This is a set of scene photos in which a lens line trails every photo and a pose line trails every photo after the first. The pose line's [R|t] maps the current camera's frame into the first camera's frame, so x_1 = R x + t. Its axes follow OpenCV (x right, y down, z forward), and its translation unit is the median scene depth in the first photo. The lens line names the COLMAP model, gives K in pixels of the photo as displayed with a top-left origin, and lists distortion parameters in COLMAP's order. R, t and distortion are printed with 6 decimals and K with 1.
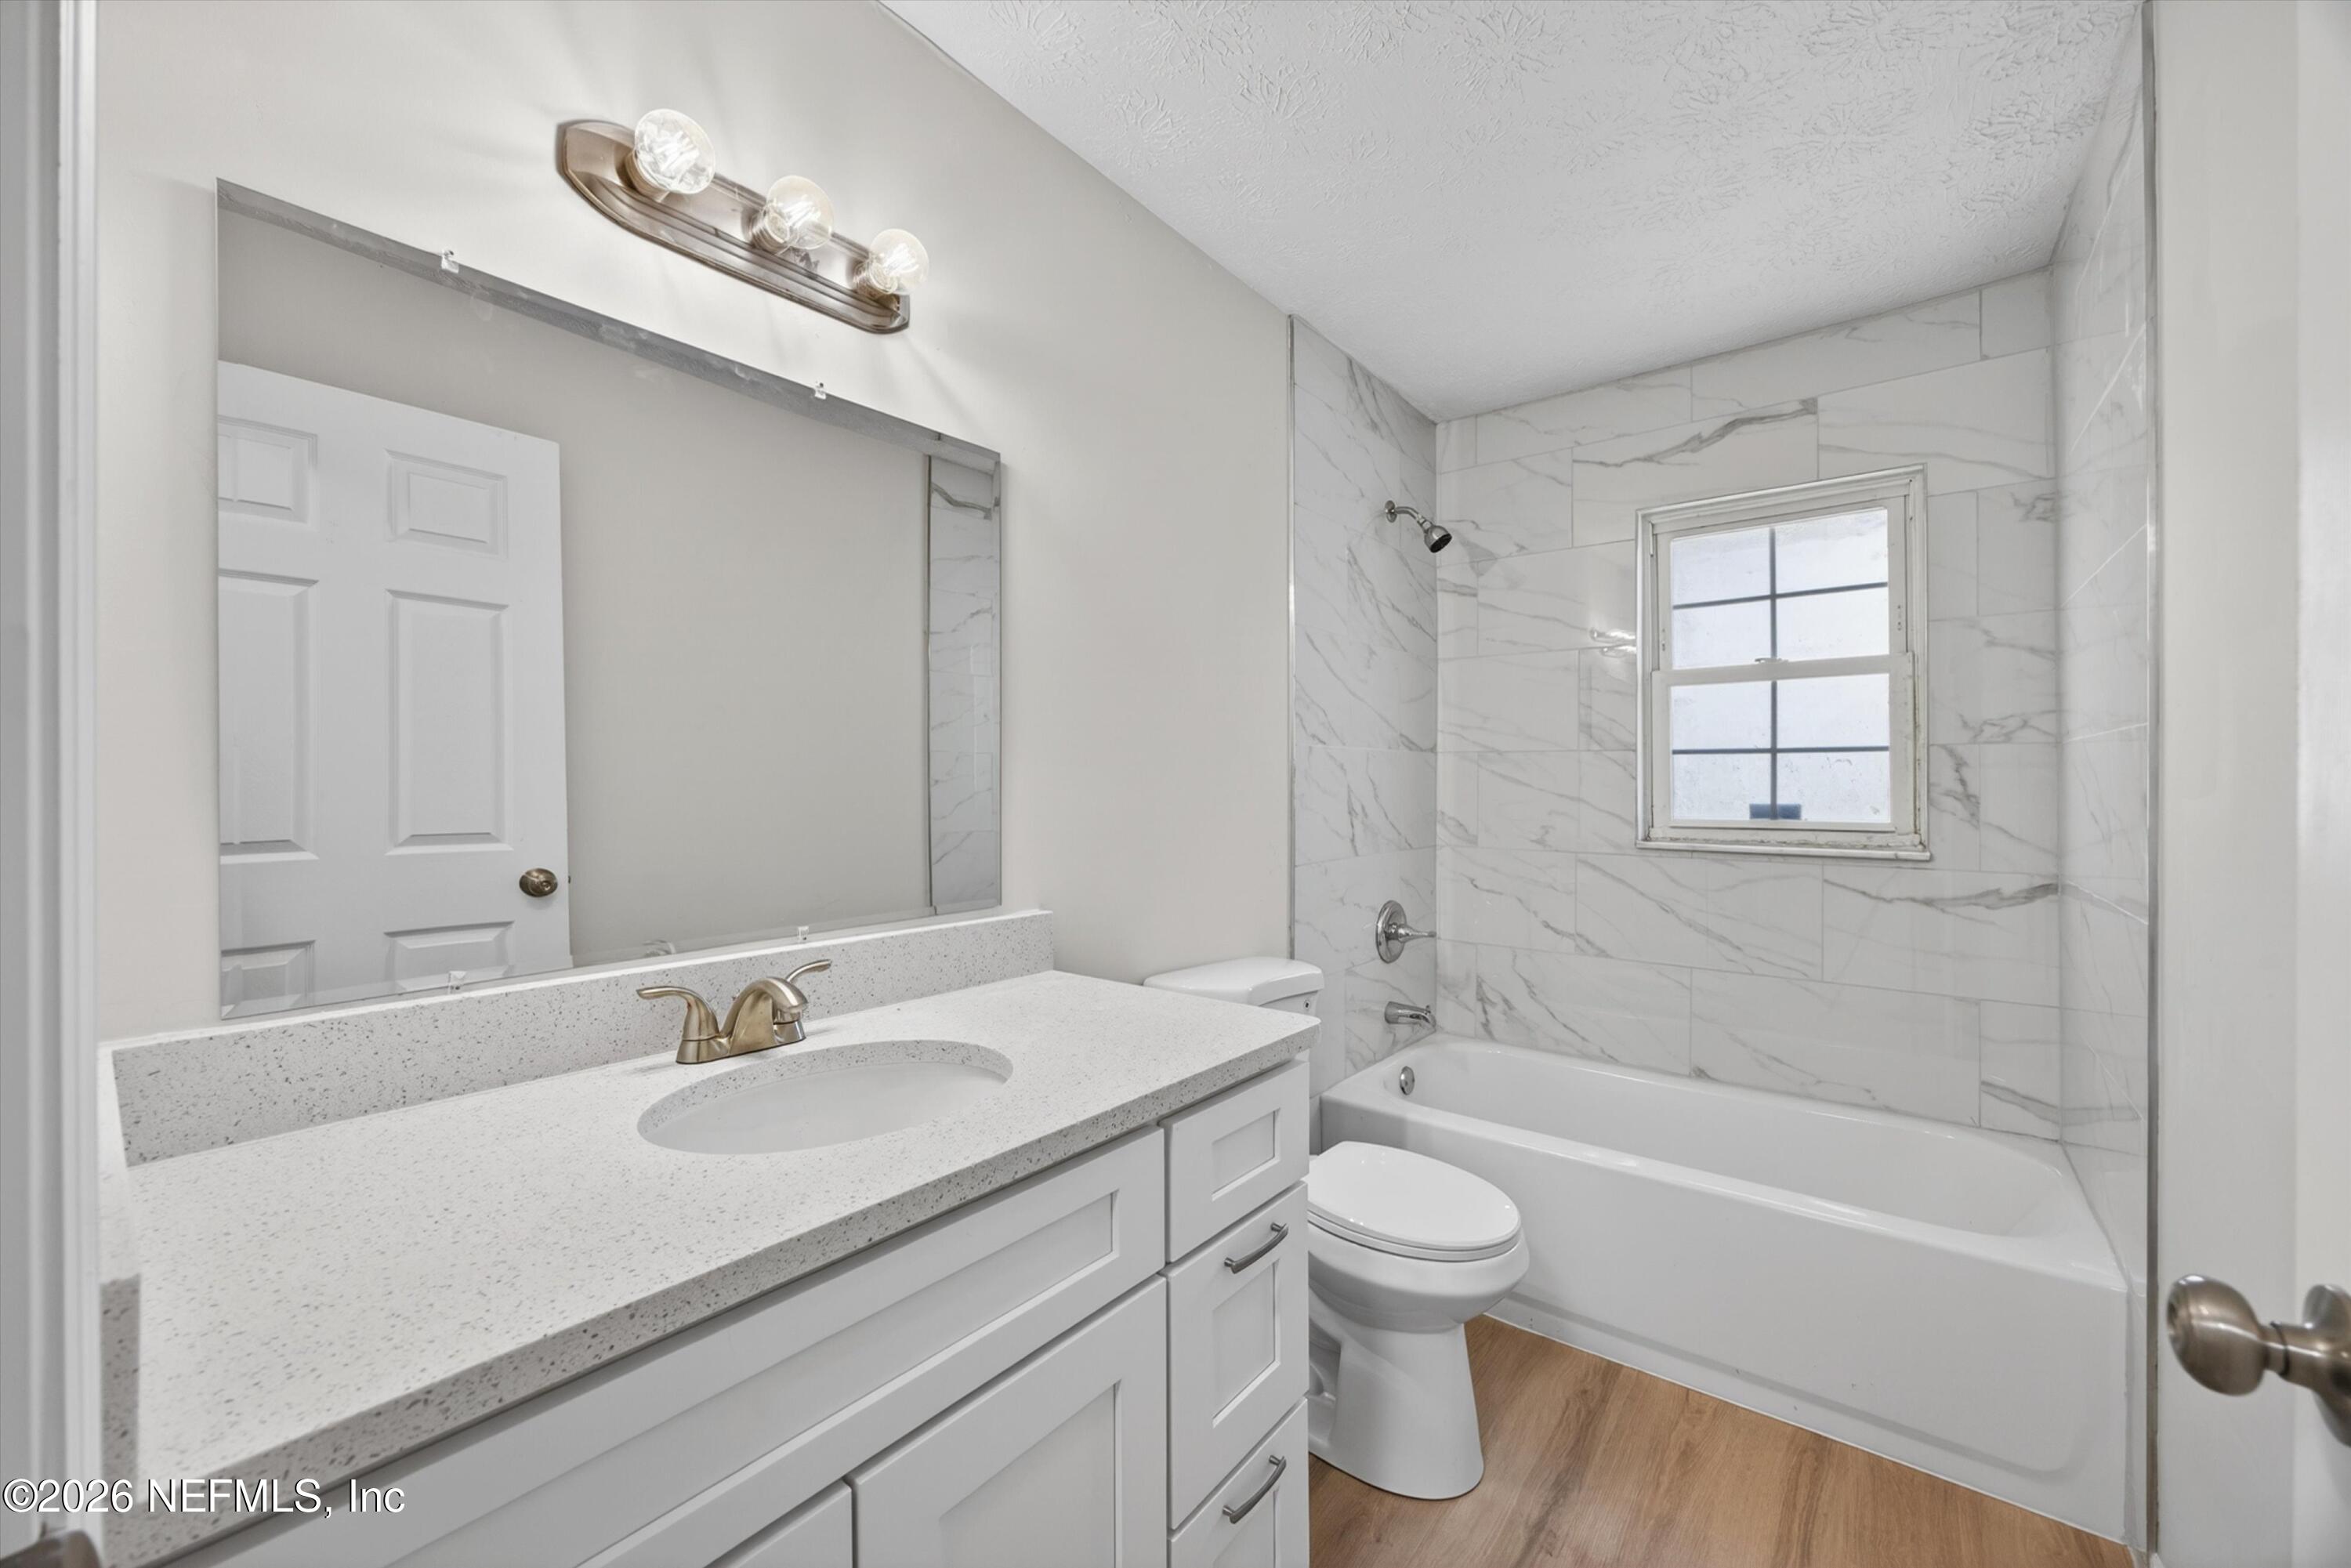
lens RADIAL K [[909.6, 0, 1162.8], [0, 909.6, 784.1], [0, 0, 1]] dist [-0.020846, 0.008305]
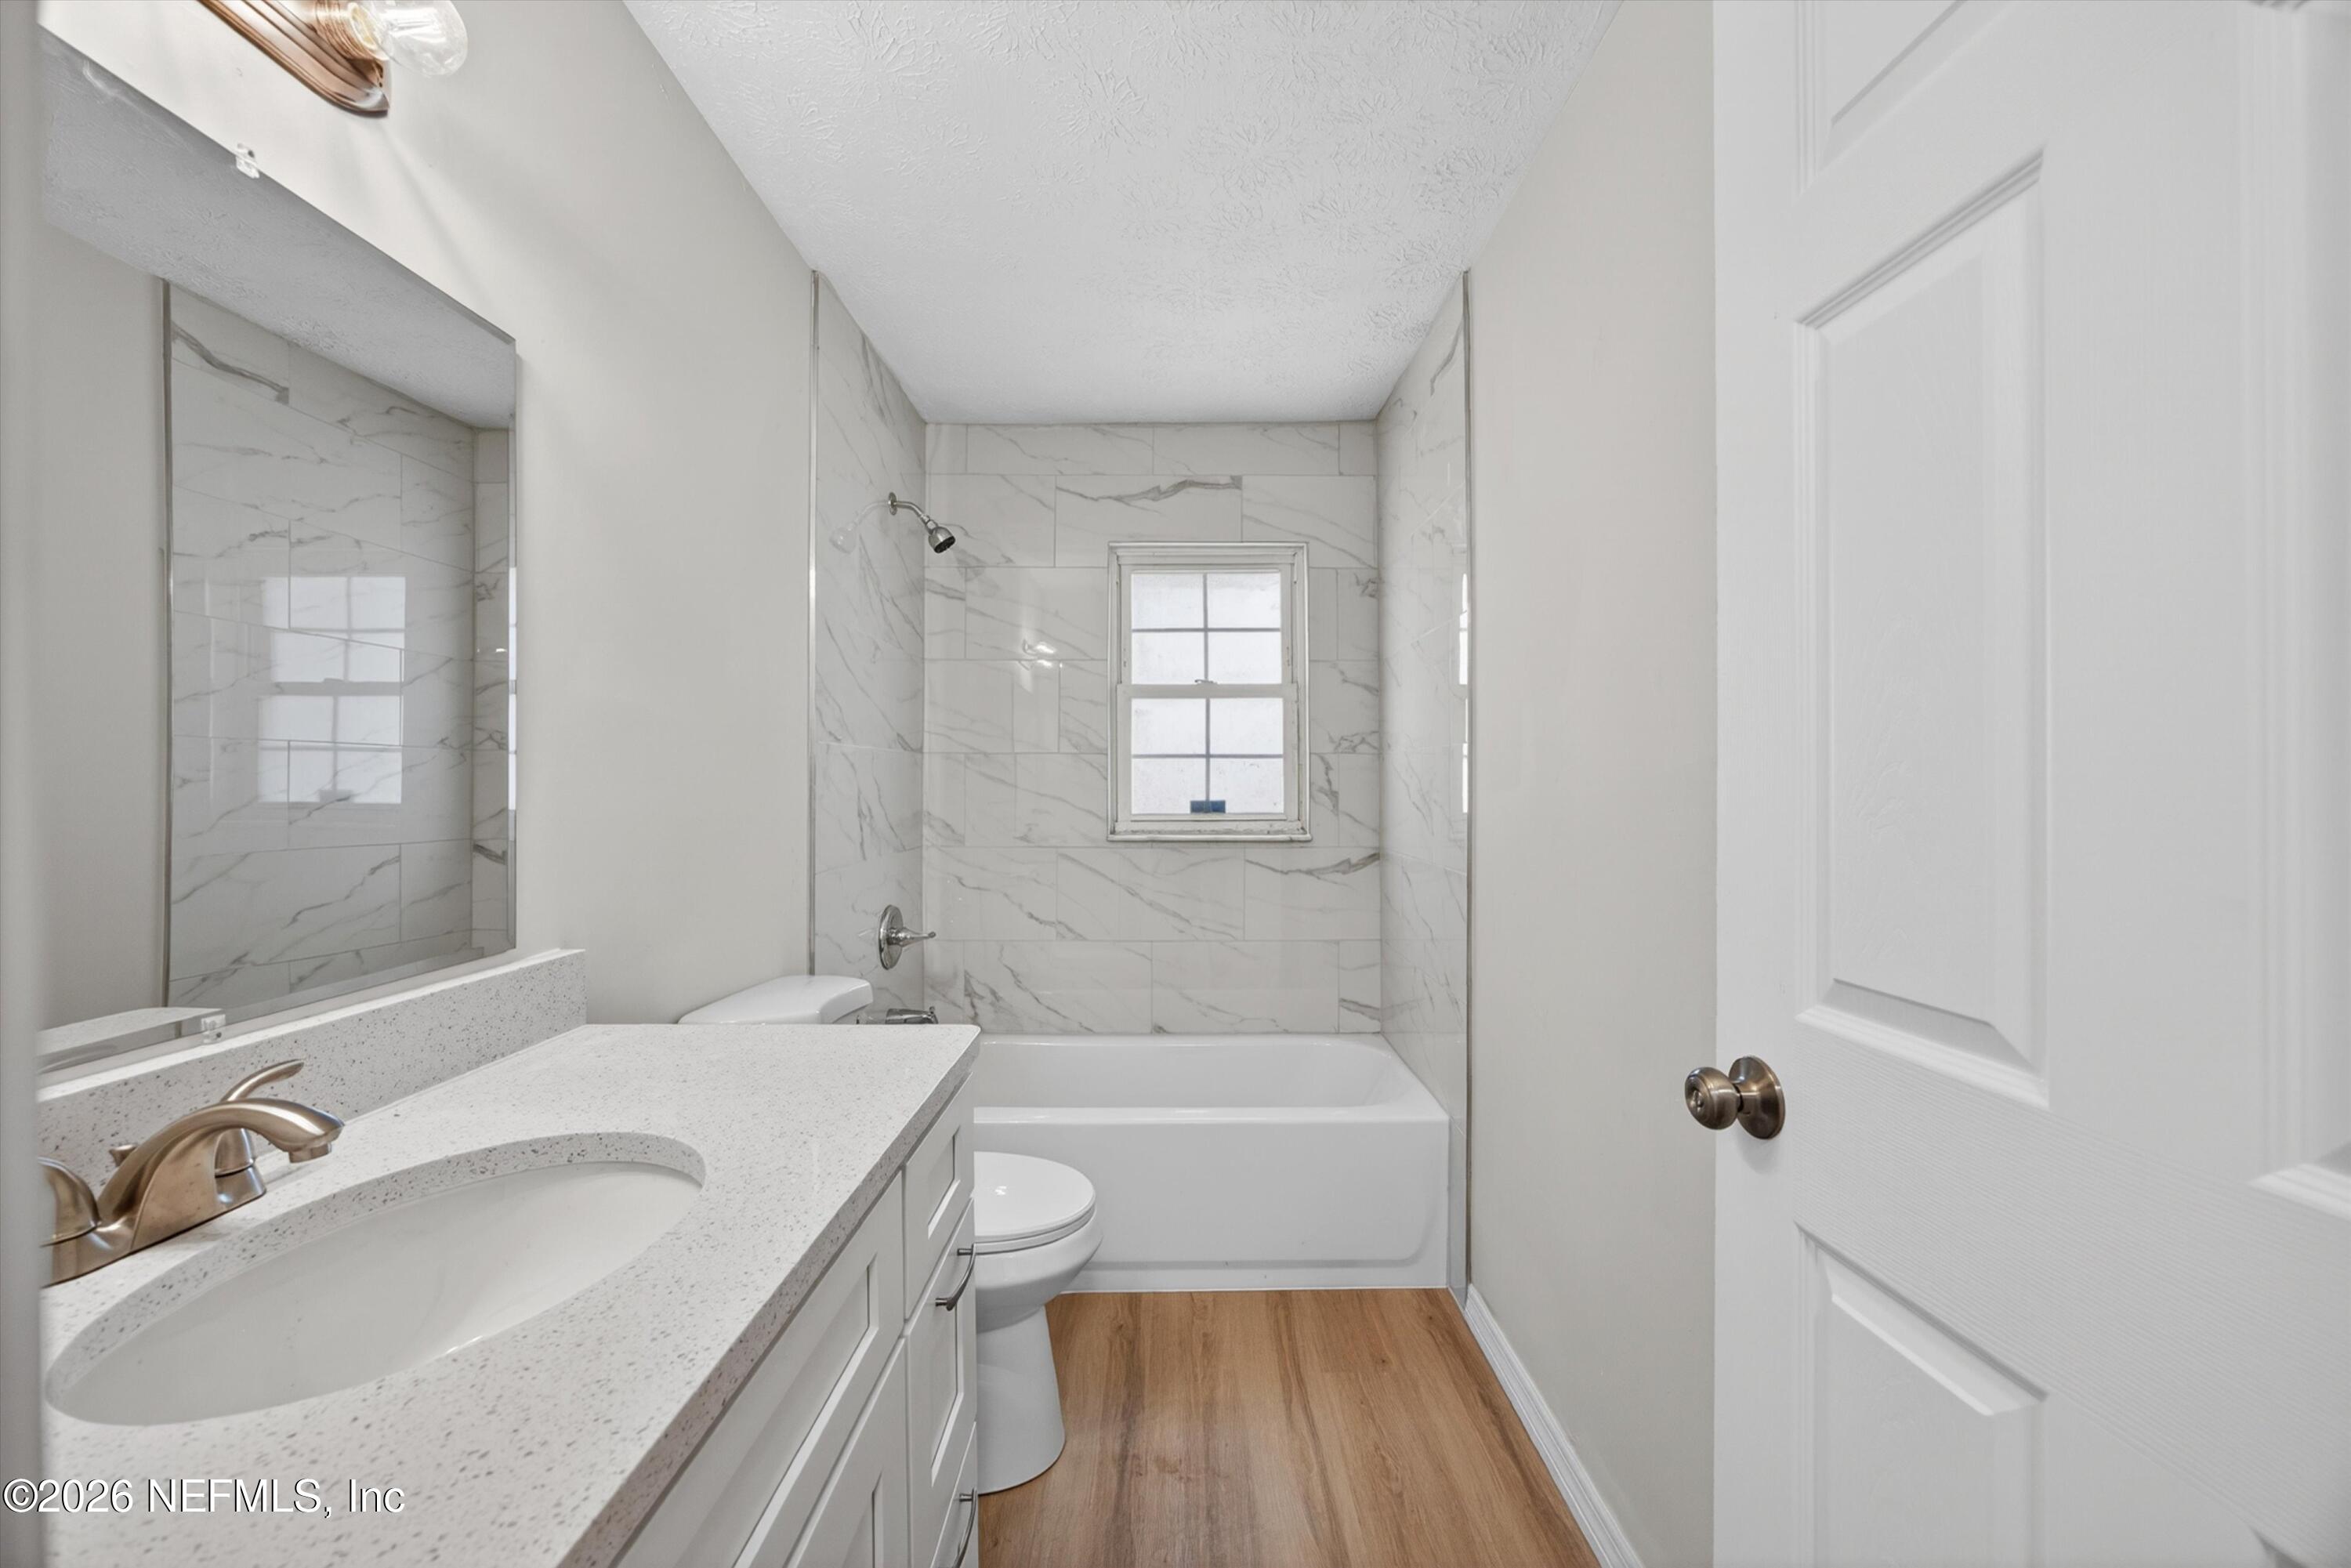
lens RADIAL K [[920.2, 0, 1175.5], [0, 920.2, 784.0], [0, 0, 1]] dist [-0.027462, 0.017090]
pose [[0.783115, -0.002487, 0.621871, -0.138294], [0.003127, 0.999995, 0.000062, 0.000174], [-0.621869, 0.001896, 0.783119, 0.050496]]
